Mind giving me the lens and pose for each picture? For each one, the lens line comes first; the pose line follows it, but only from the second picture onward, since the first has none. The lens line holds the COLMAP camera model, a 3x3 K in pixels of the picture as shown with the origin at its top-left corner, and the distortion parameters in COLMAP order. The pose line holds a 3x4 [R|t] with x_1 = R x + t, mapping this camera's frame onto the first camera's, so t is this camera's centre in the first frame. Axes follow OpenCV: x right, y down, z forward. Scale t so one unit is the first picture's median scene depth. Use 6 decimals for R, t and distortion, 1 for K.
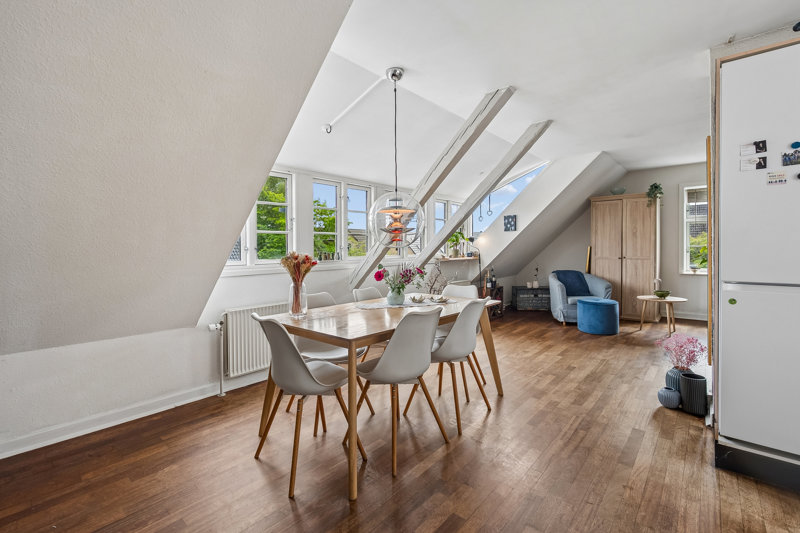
lens RADIAL K [[355.8, 0, 400.0], [0, 355.8, 259.3], [0, 0, 1]] dist [0.000852, -0.000033]
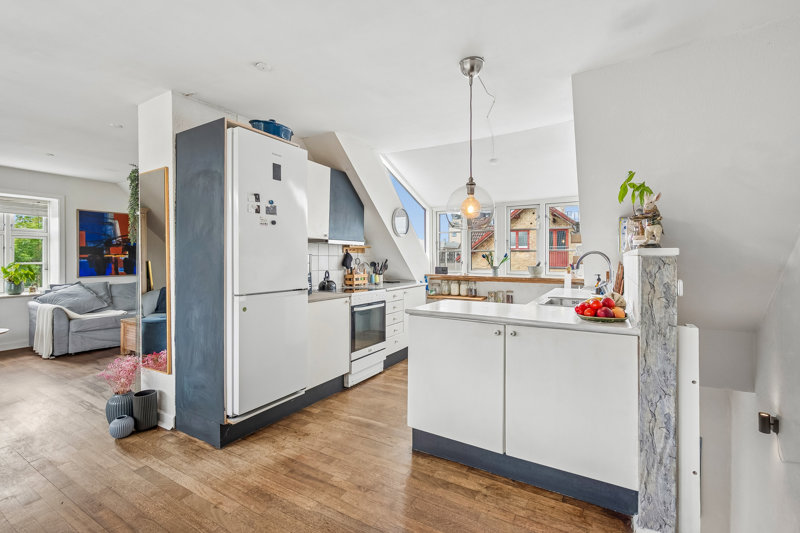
lens RADIAL K [[355.8, 0, 400.0], [0, 355.8, 259.3], [0, 0, 1]] dist [0.000852, -0.000033]
pose [[-0.182188, 0.007458, 0.983235, -0.336526], [0.034102, 0.999418, -0.001262, -0.031181], [-0.982672, 0.033301, -0.182336, 0.471987]]
